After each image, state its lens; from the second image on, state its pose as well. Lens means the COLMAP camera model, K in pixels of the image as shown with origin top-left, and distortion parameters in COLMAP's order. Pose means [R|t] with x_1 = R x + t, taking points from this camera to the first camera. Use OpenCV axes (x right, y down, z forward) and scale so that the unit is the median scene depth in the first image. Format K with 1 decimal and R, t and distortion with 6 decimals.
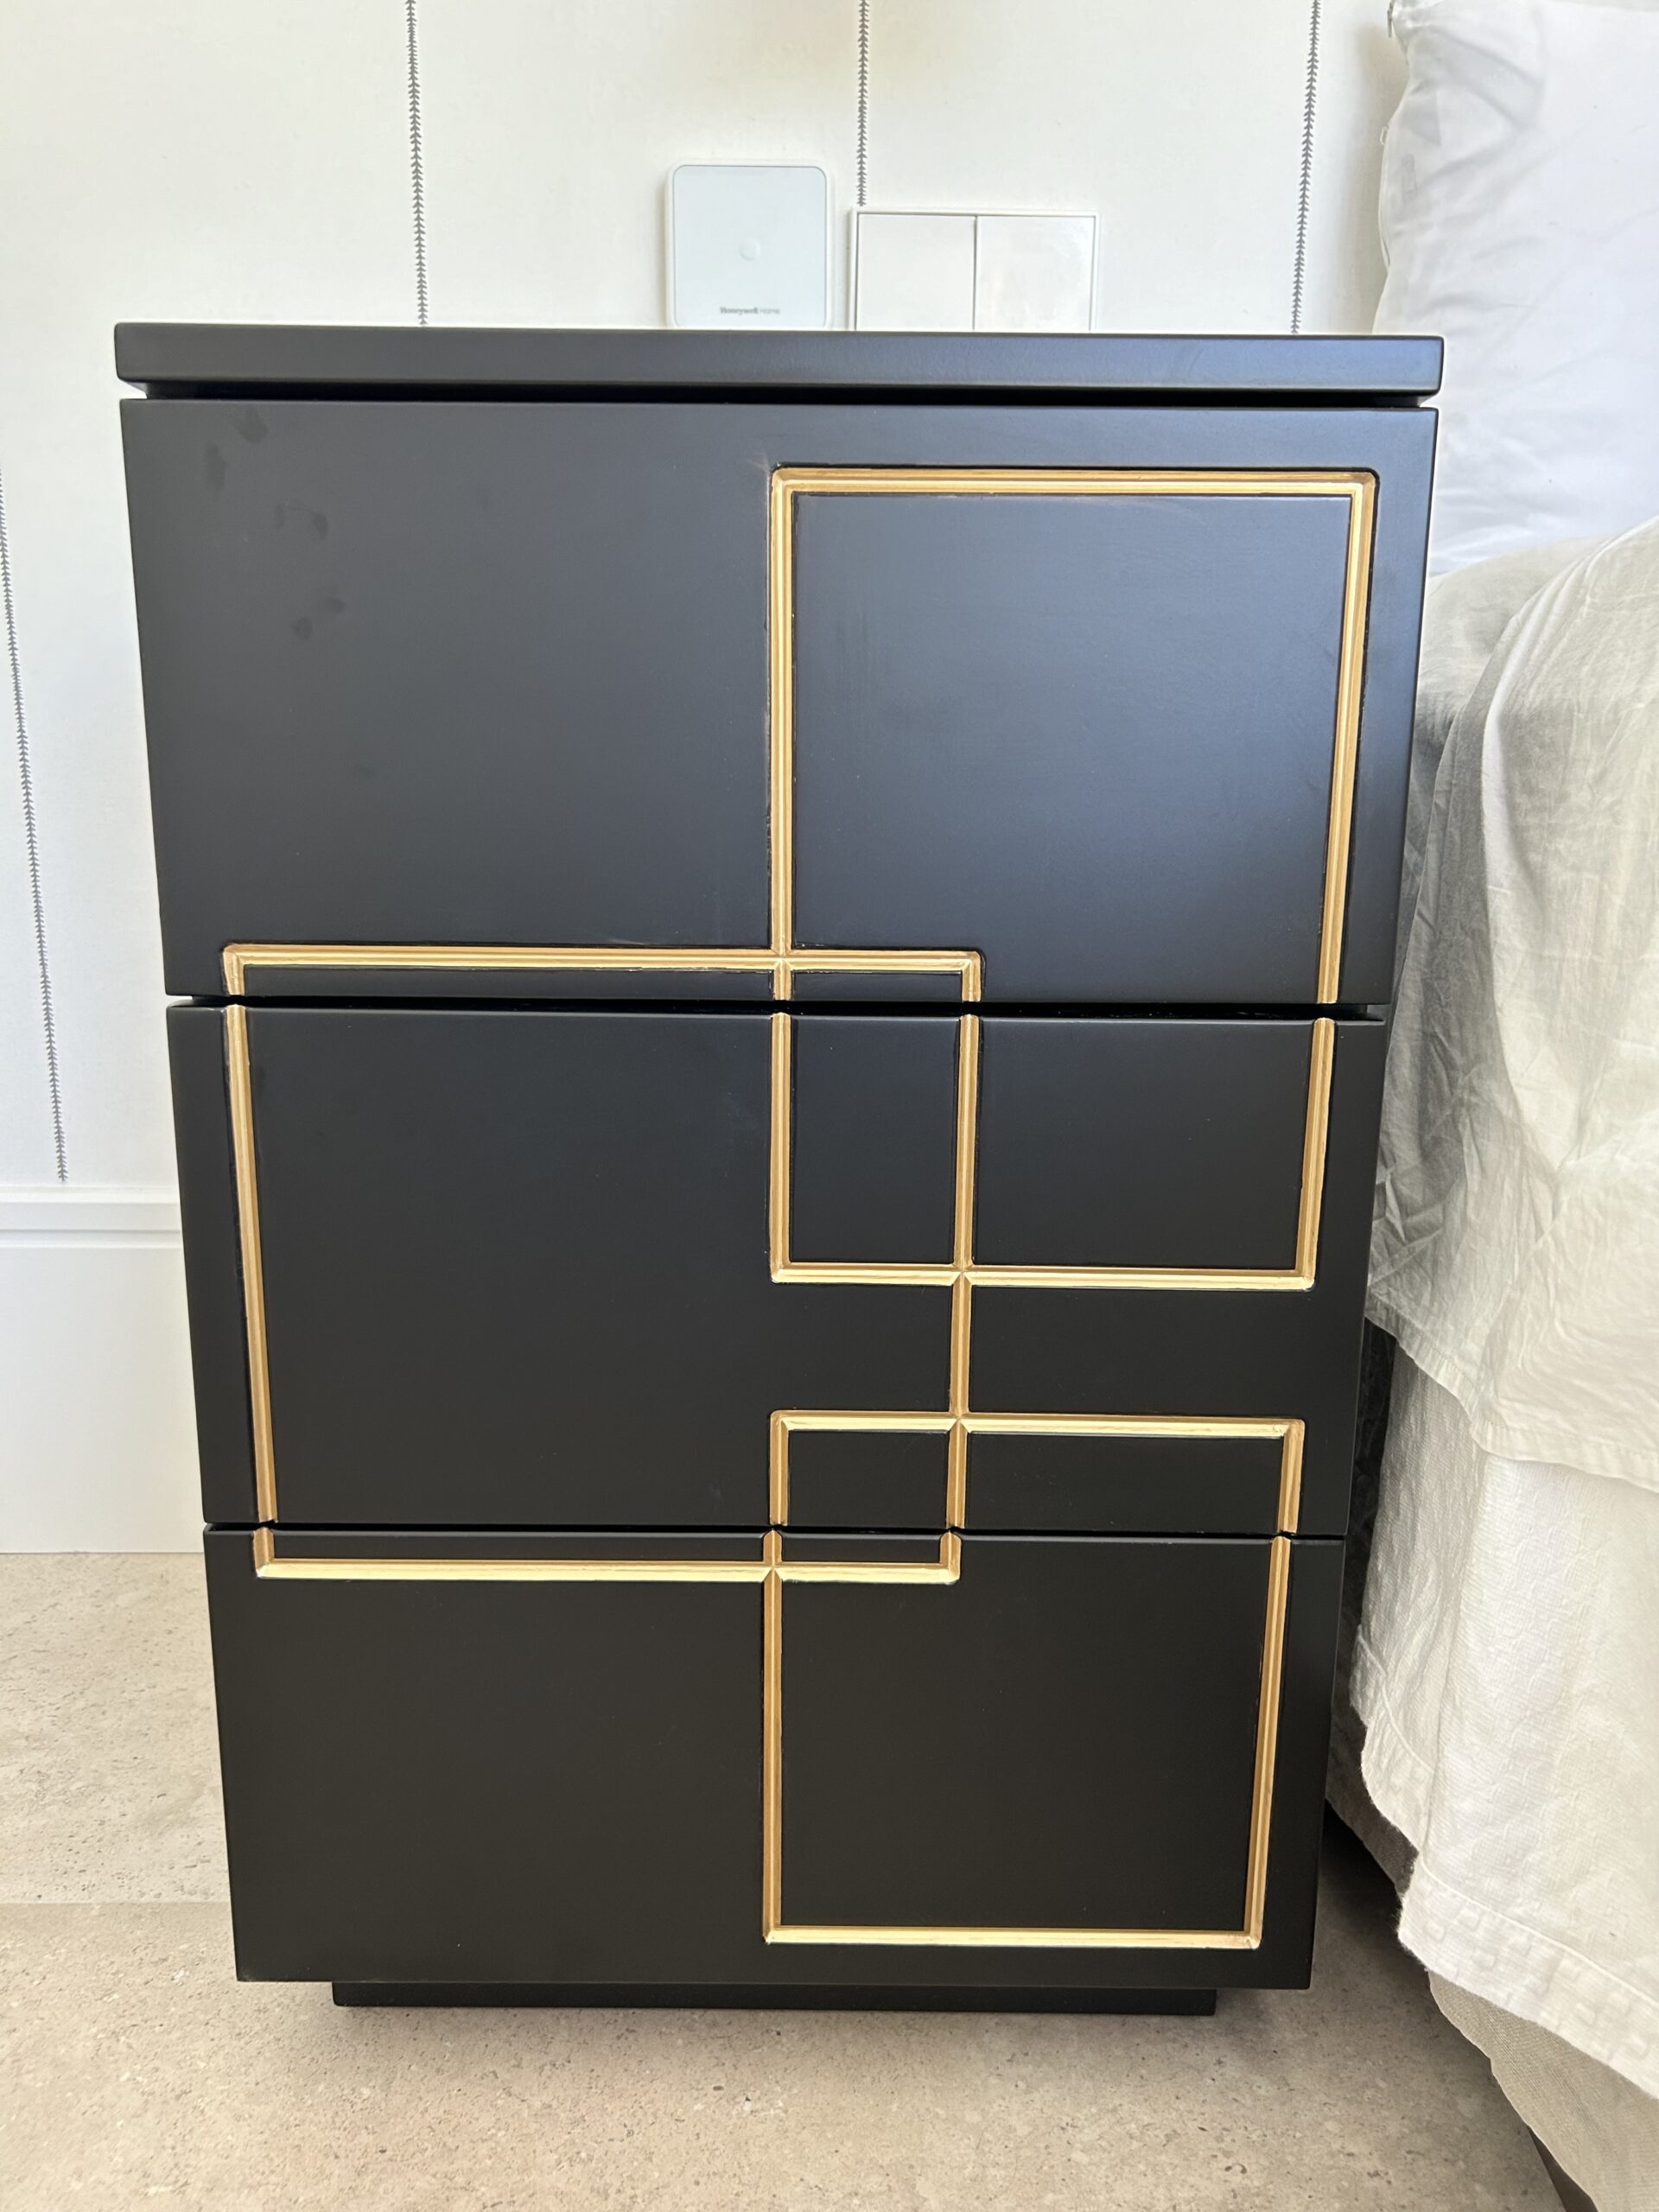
lens RADIAL K [[1669.4, 0, 837.3], [0, 1669.4, 1124.8], [0, 0, 1]] dist [0.078197, -0.092841]
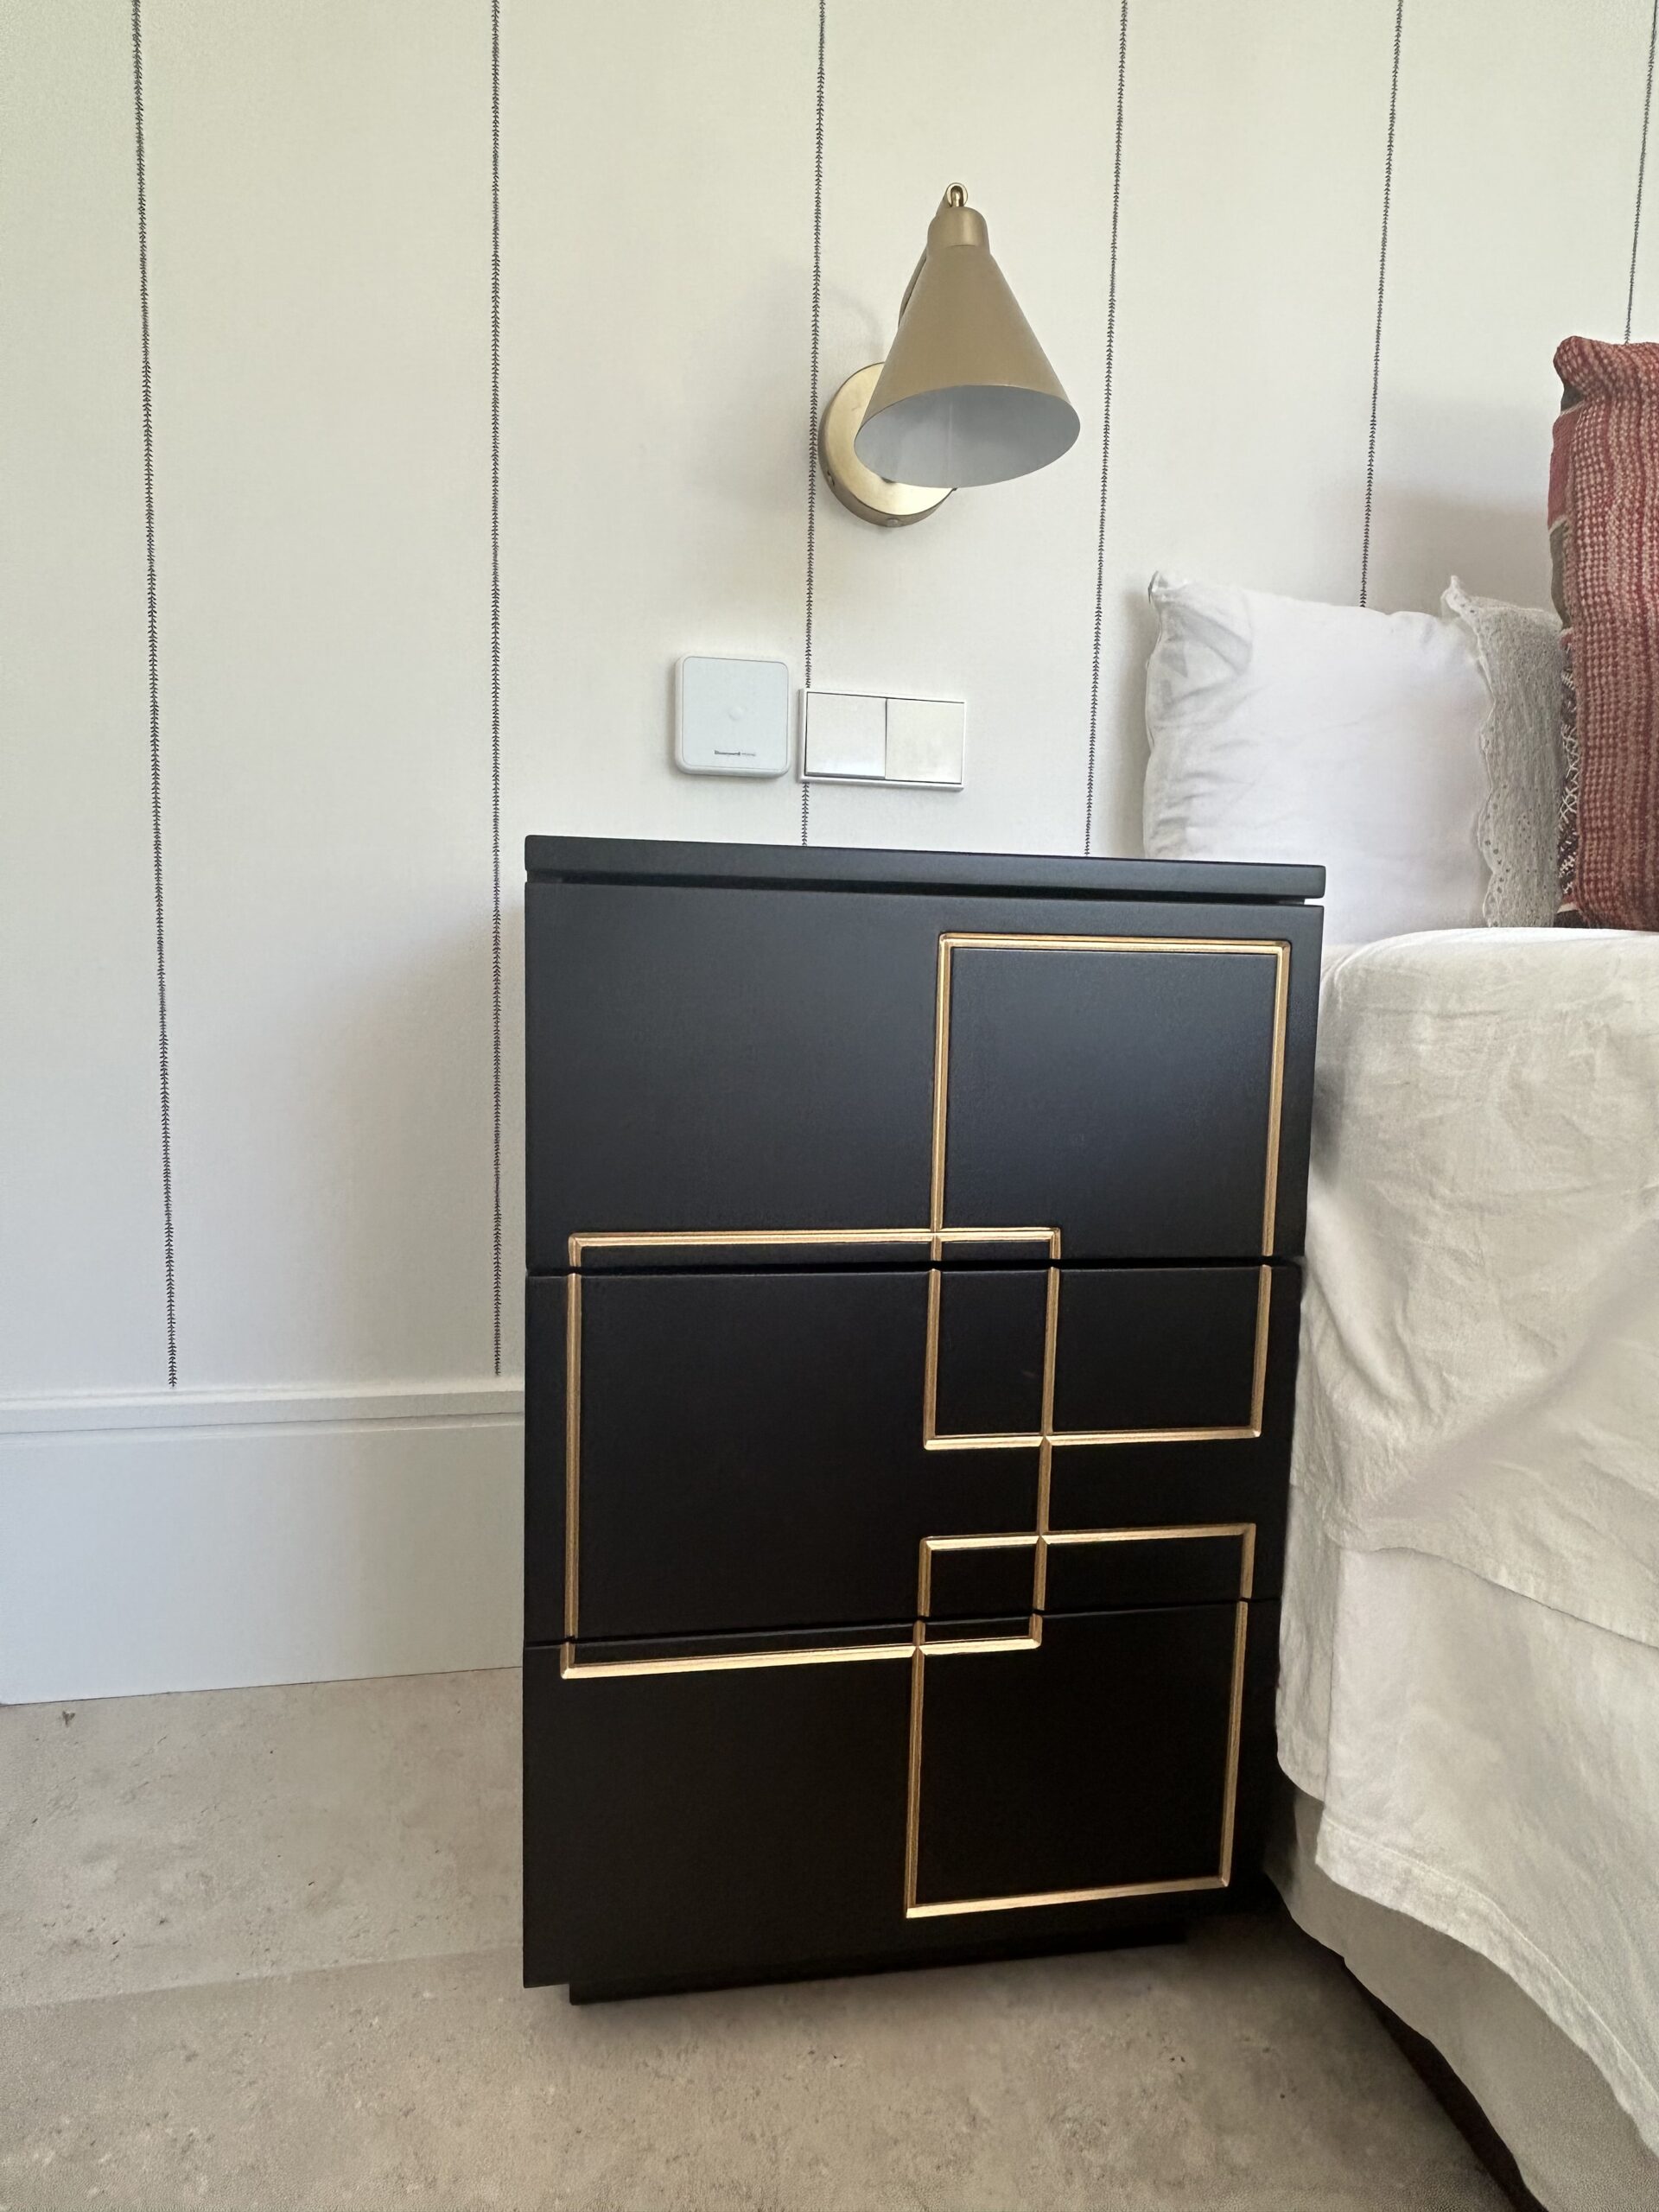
lens RADIAL K [[1579.0, 0, 571.8], [0, 1579.0, 1104.9], [0, 0, 1]] dist [0.041605, -0.038701]
pose [[0.979870, -0.008636, 0.199451, -0.603442], [0.027549, 0.995355, -0.092244, -0.086302], [-0.197728, 0.095882, 0.975556, -0.331444]]
